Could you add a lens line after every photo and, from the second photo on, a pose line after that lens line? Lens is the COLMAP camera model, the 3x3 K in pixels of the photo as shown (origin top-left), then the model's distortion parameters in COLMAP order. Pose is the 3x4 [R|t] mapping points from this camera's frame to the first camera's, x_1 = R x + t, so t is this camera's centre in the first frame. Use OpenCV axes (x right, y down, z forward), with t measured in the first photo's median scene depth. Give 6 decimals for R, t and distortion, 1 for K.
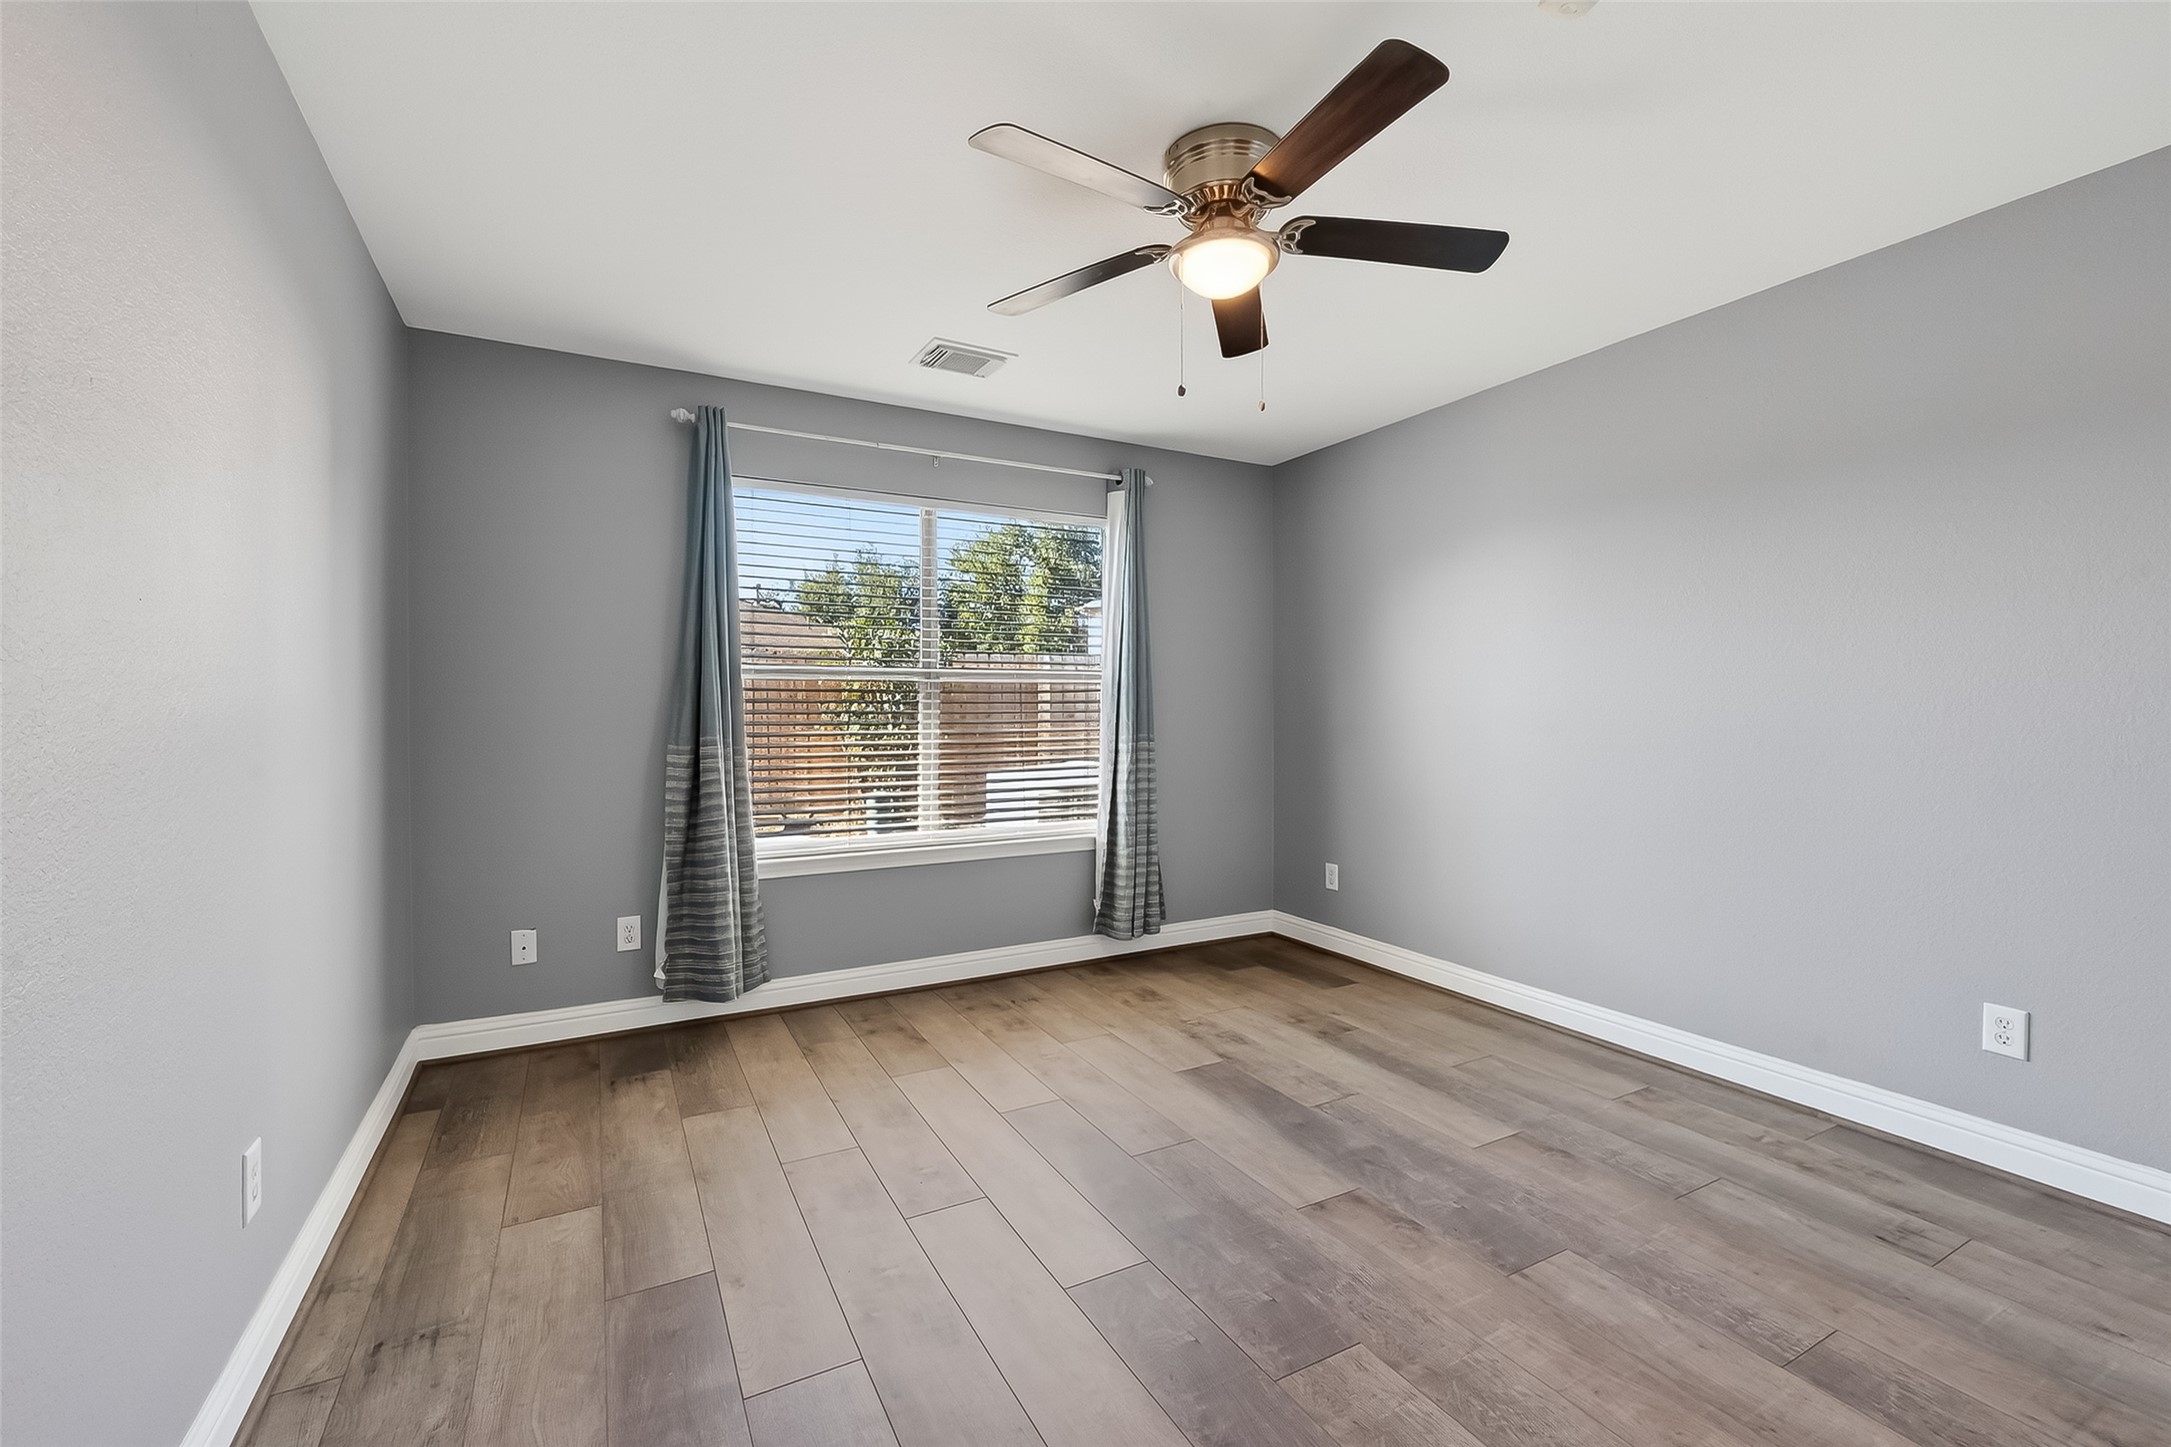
lens RADIAL K [[916.8, 0, 1072.7], [0, 916.8, 685.4], [0, 0, 1]] dist [-0.010777, -0.000141]
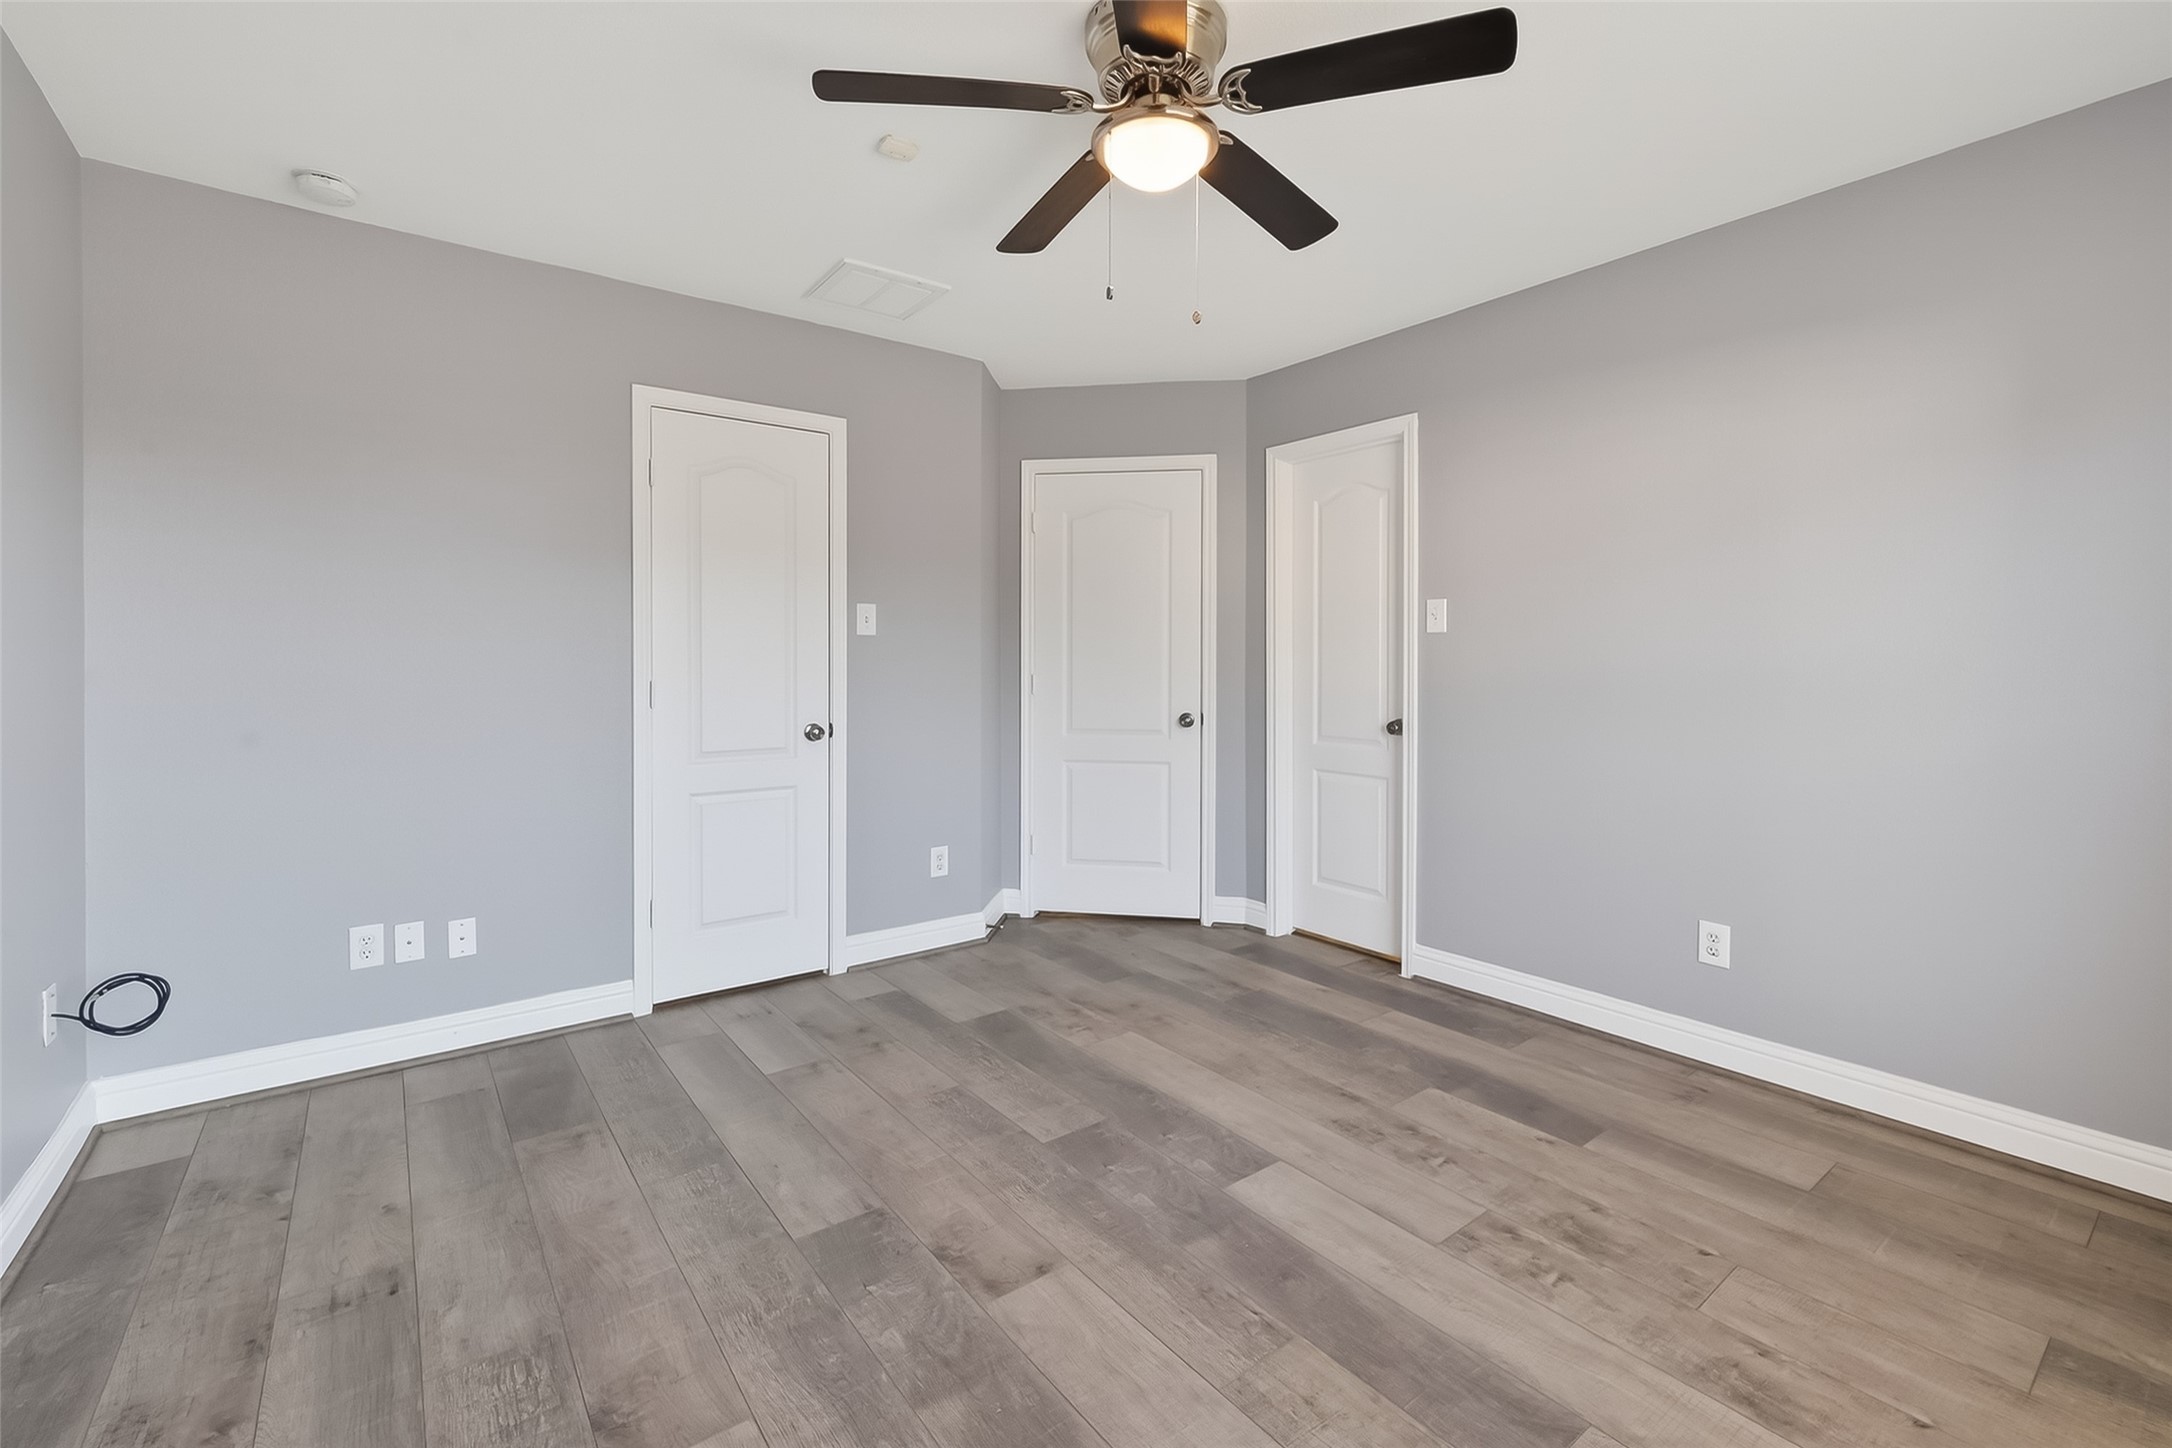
lens RADIAL K [[917.2, 0, 1073.2], [0, 917.2, 685.8], [0, 0, 1]] dist [-0.010777, -0.000141]
pose [[-0.990358, 0.010086, -0.138164, 0.371787], [0.009705, 0.999947, 0.003433, 0.044974], [0.138191, 0.002059, -0.990403, 1.920582]]
